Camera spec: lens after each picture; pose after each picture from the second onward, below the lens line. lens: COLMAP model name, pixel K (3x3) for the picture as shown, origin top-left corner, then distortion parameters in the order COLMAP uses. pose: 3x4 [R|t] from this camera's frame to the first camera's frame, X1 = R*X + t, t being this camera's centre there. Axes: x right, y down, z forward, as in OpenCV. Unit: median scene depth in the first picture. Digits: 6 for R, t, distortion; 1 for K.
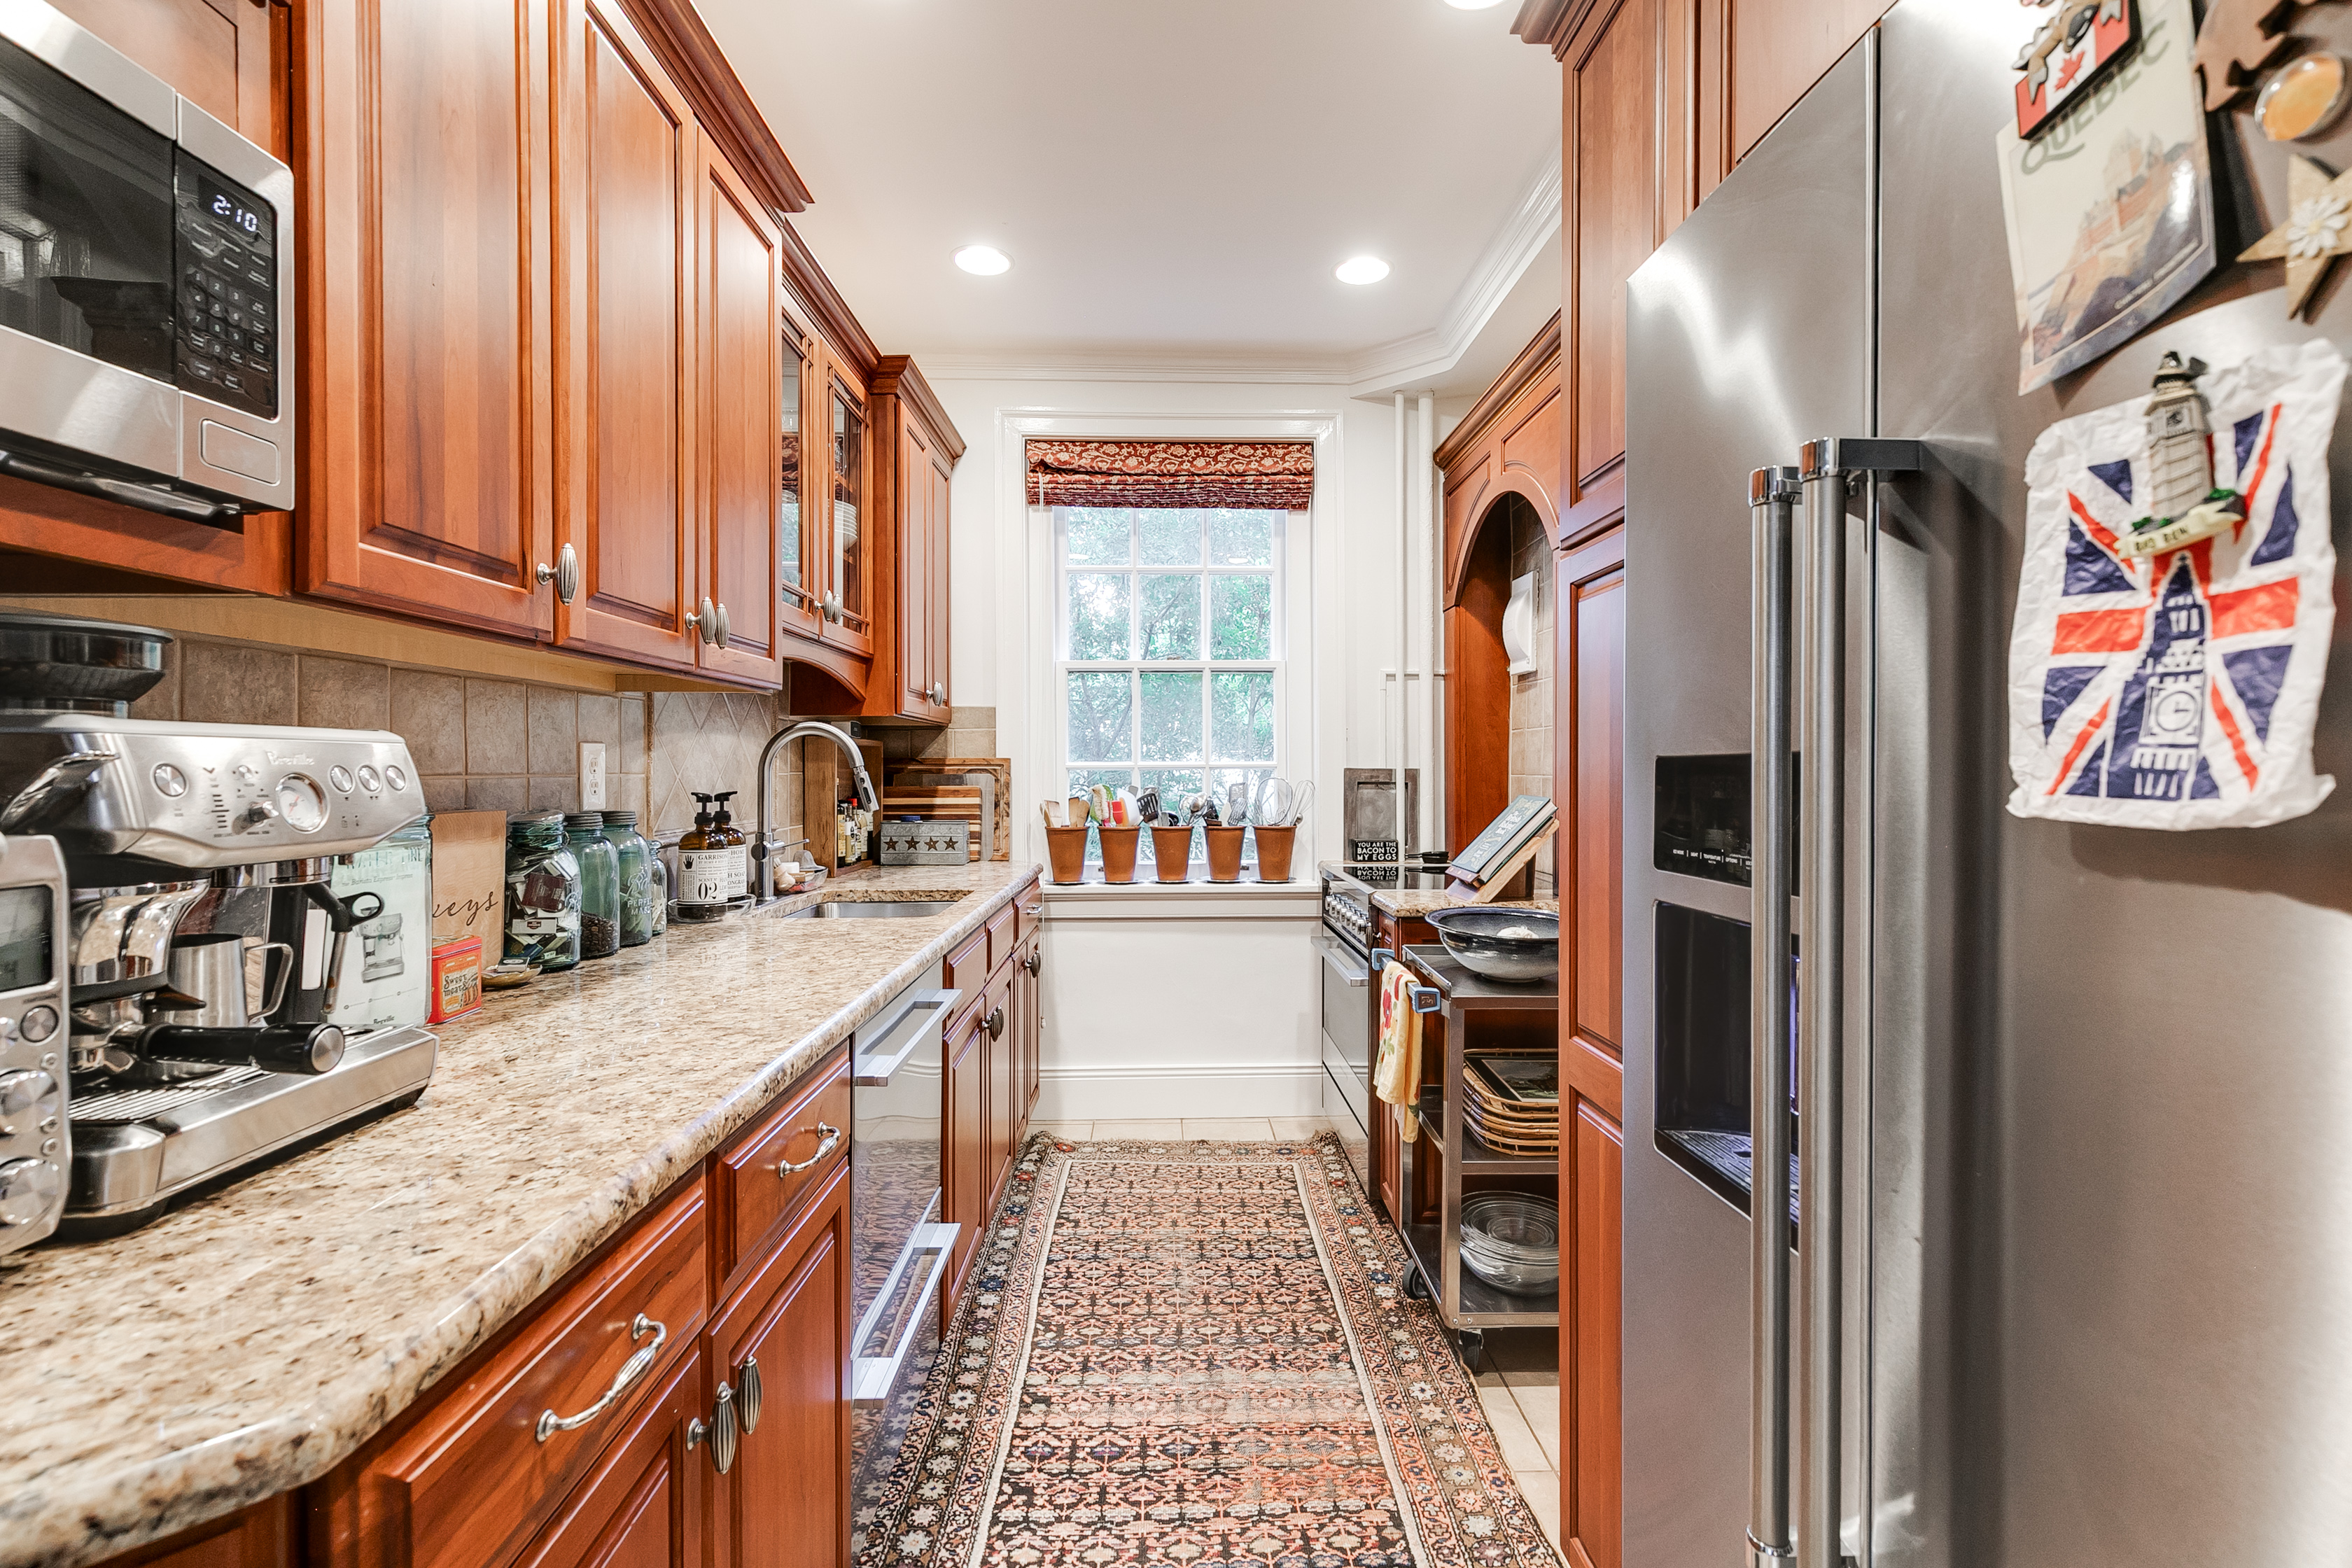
lens RADIAL K [[1080.9, 0, 1187.5], [0, 1080.9, 758.5], [0, 0, 1]] dist [-0.002605, -0.000375]
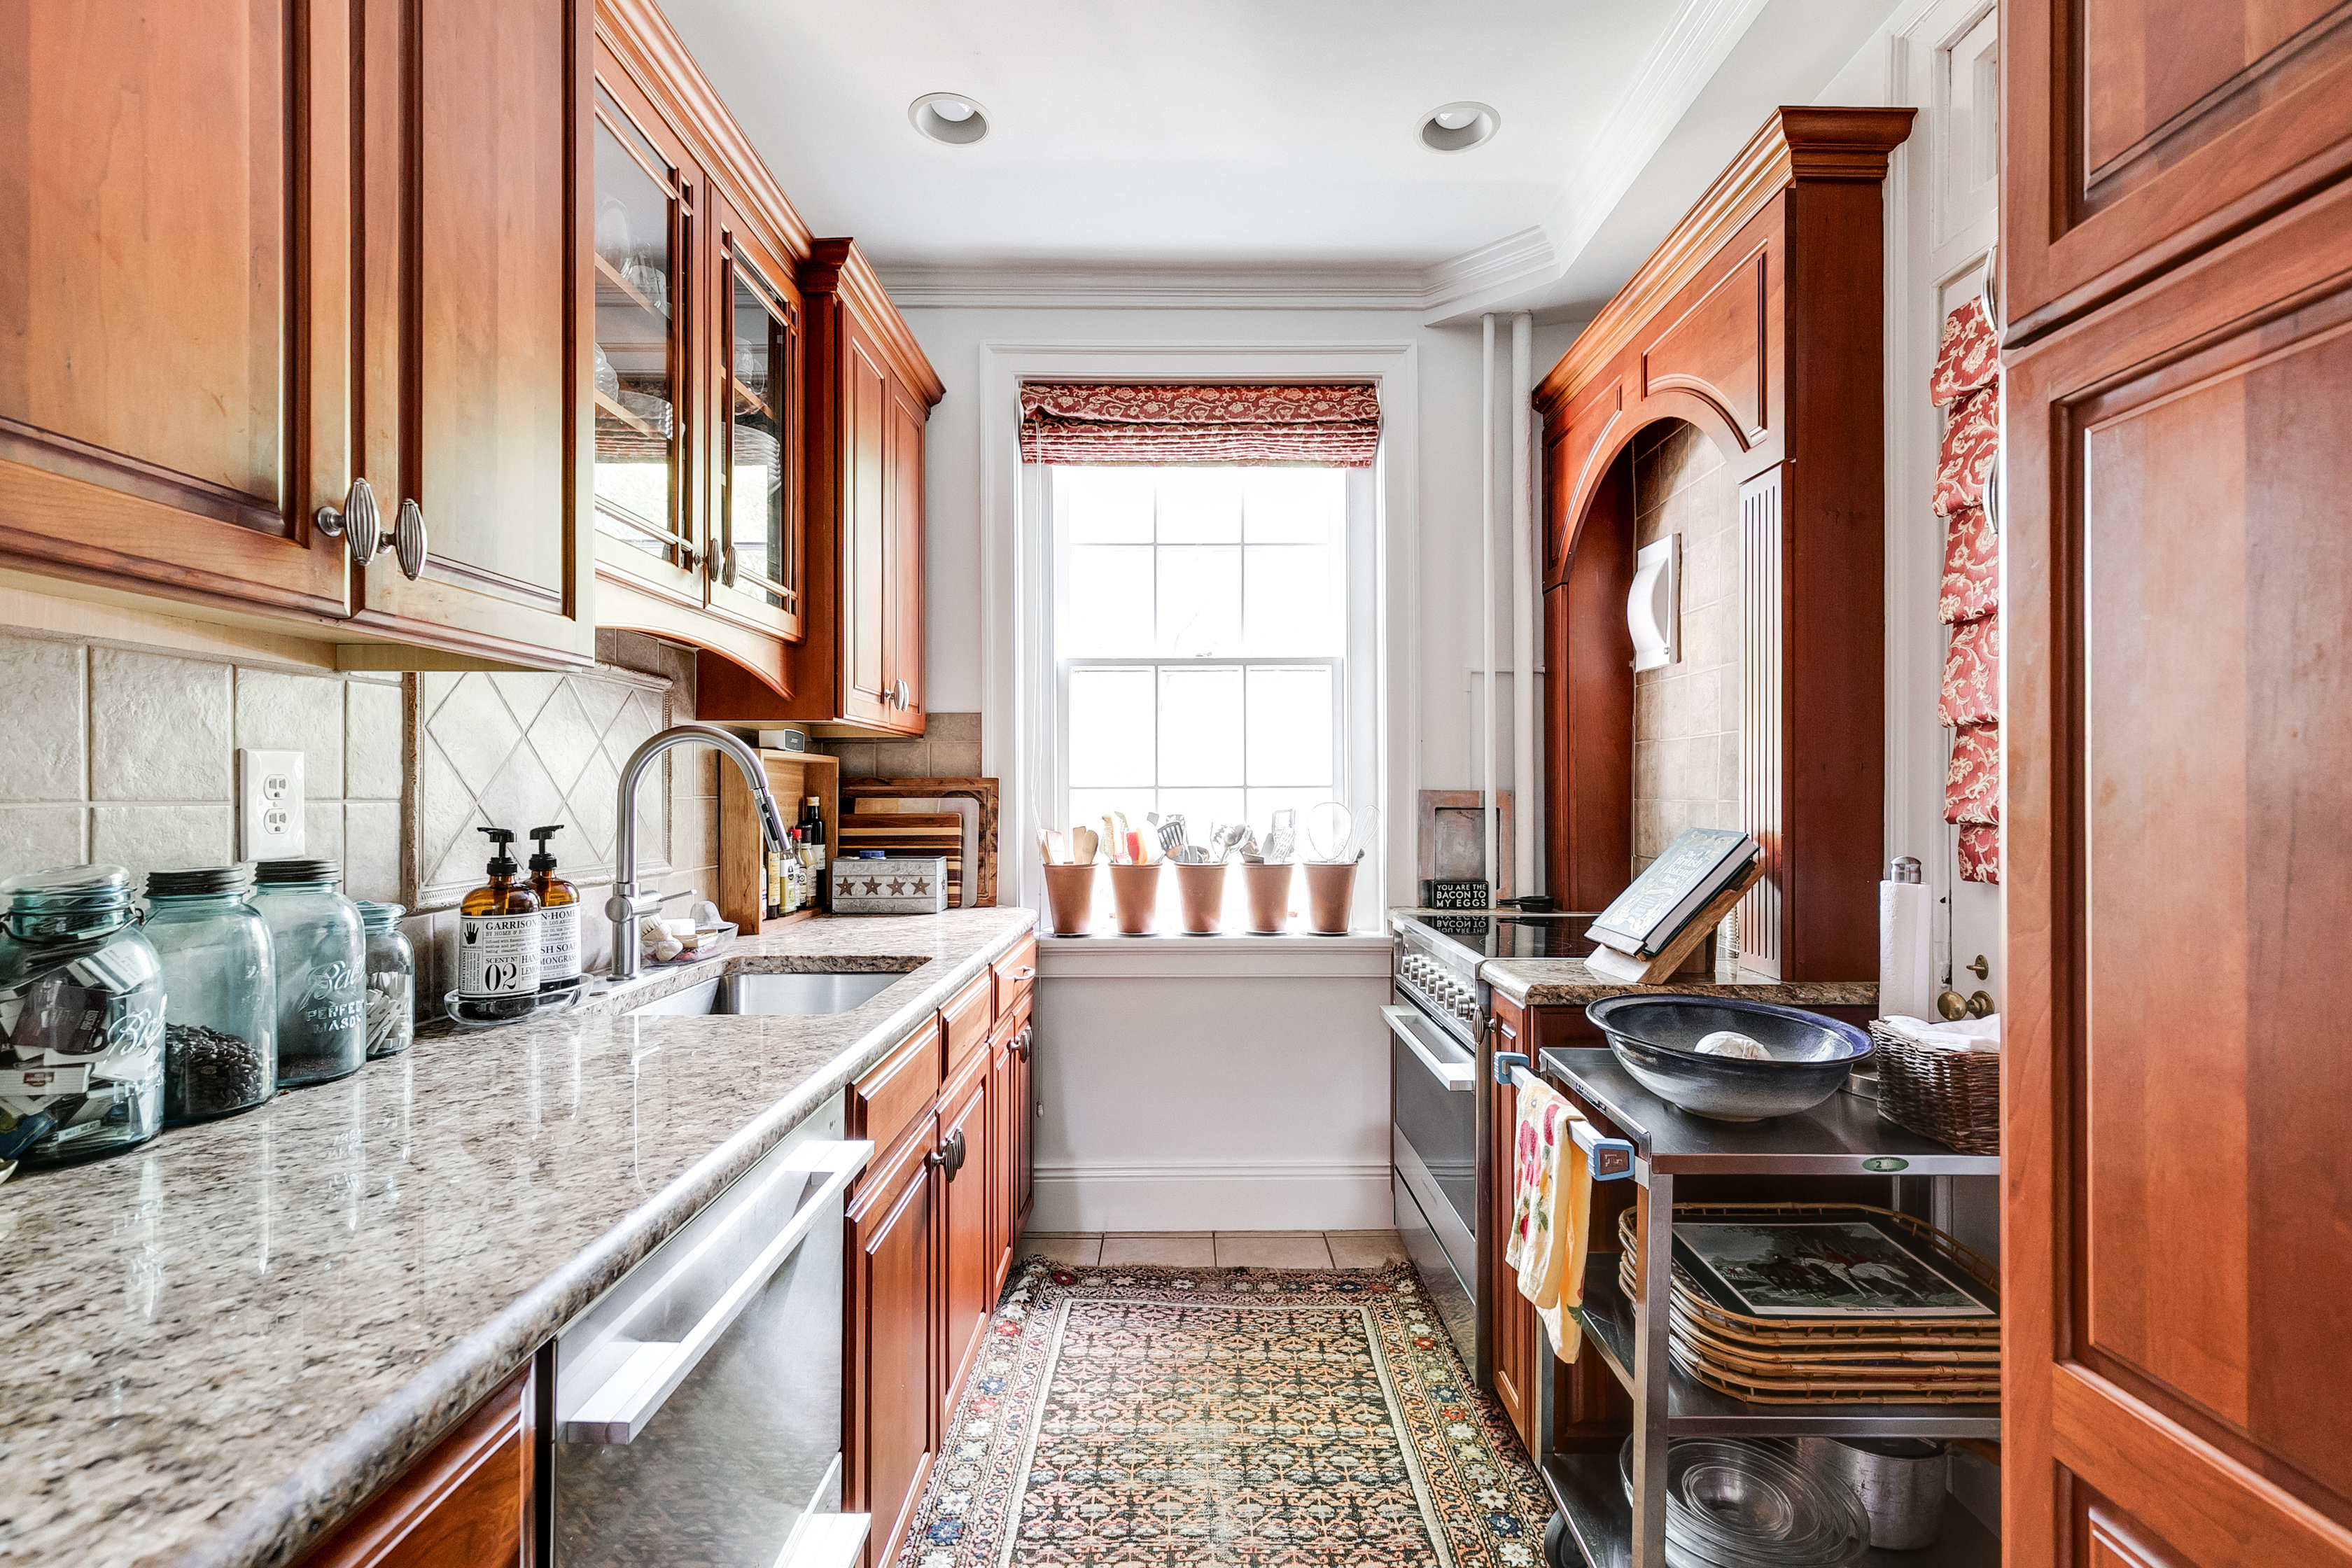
lens RADIAL K [[1080.9, 0, 1187.5], [0, 1080.9, 758.5], [0, 0, 1]] dist [-0.002605, -0.000375]
pose [[0.999726, -0.000309, -0.023404, -0.007698], [-0.000162, 0.999797, -0.020127, 0.001894], [0.023406, 0.020125, 0.999523, 0.260115]]
